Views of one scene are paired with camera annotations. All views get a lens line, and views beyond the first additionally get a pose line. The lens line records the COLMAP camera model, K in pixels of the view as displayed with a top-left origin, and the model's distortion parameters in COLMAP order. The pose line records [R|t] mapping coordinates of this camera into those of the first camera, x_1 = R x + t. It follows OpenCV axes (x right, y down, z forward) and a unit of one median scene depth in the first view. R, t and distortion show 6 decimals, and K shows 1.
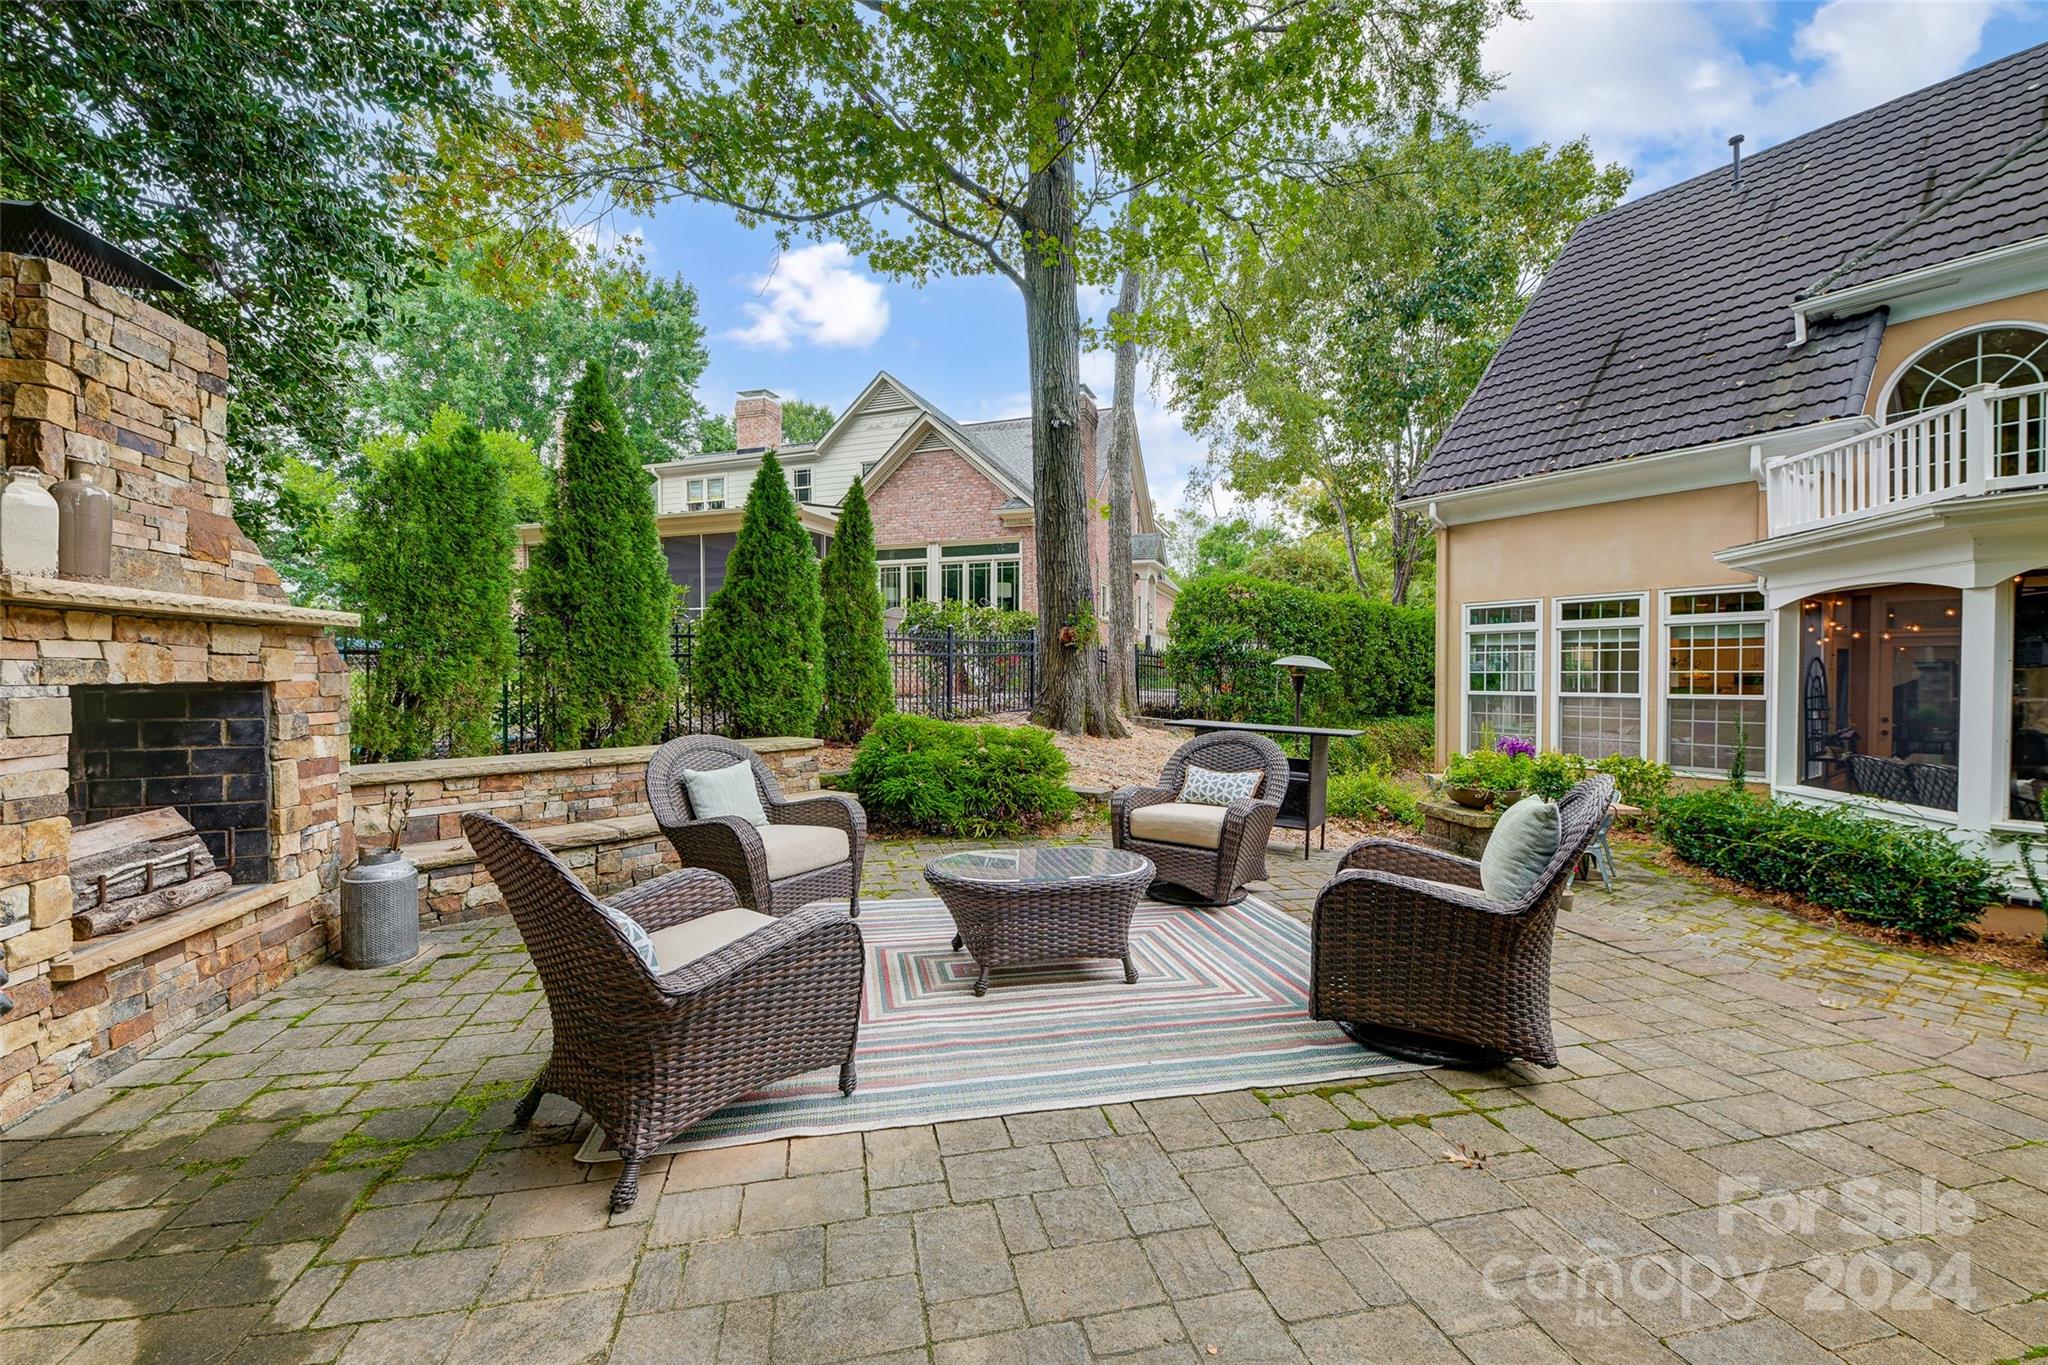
lens RADIAL K [[820.3, 0, 1008.9], [0, 820.3, 677.7], [0, 0, 1]] dist [0.005656, -0.002974]
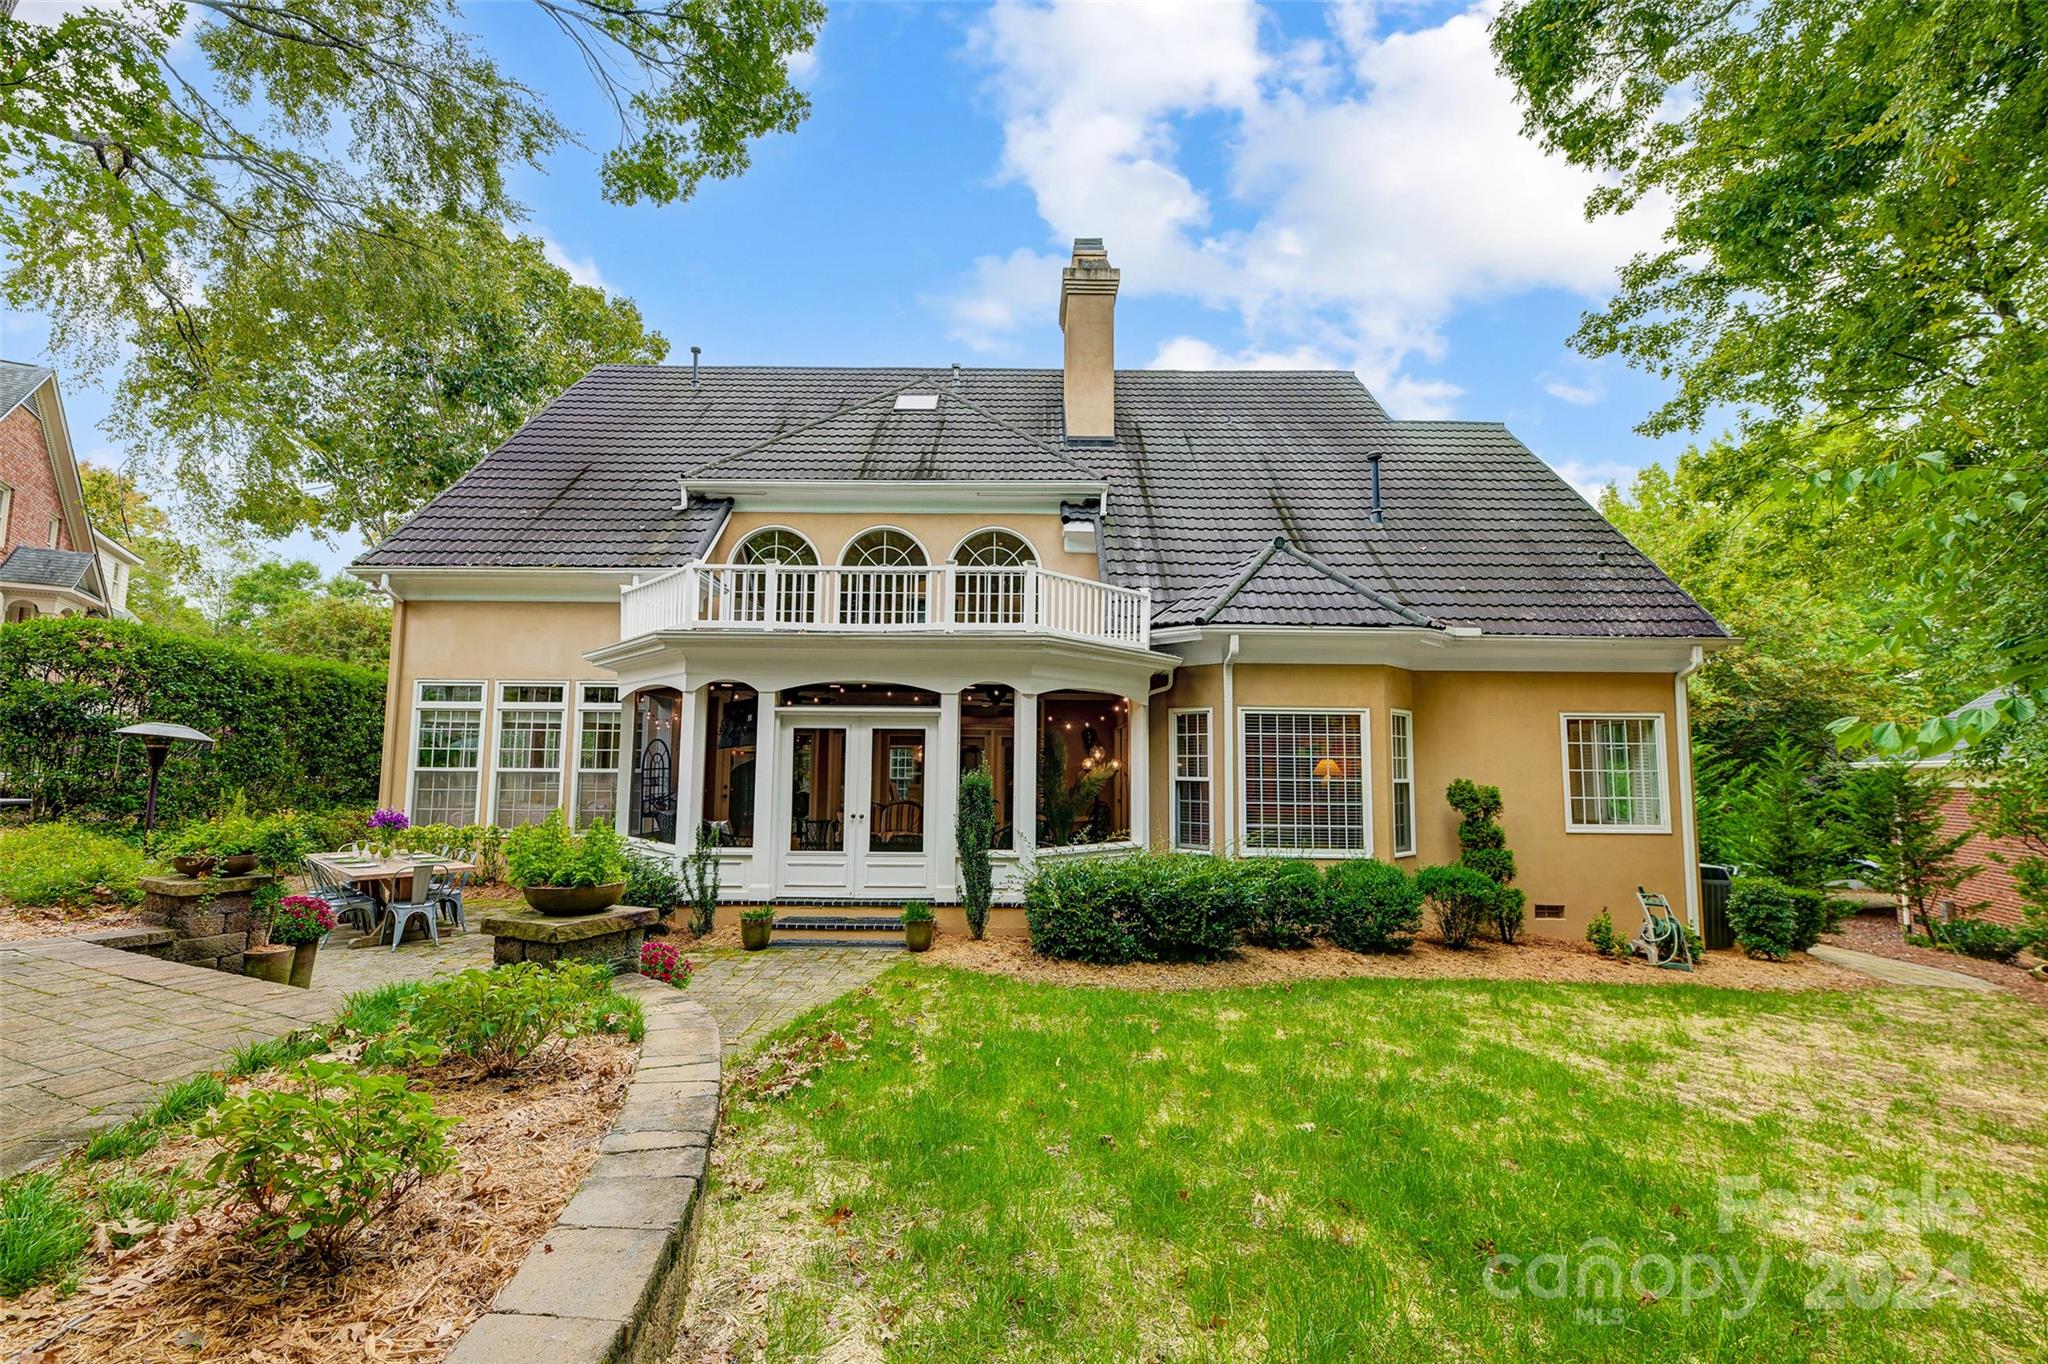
lens RADIAL K [[820.3, 0, 1019.7], [0, 820.3, 675.6], [0, 0, 1]] dist [0.005656, -0.002974]
pose [[0.574779, 0.085992, 0.813778, 0.172393], [-0.006373, 0.994903, -0.100631, 0.001518], [-0.818284, 0.052654, 0.572398, -0.190330]]
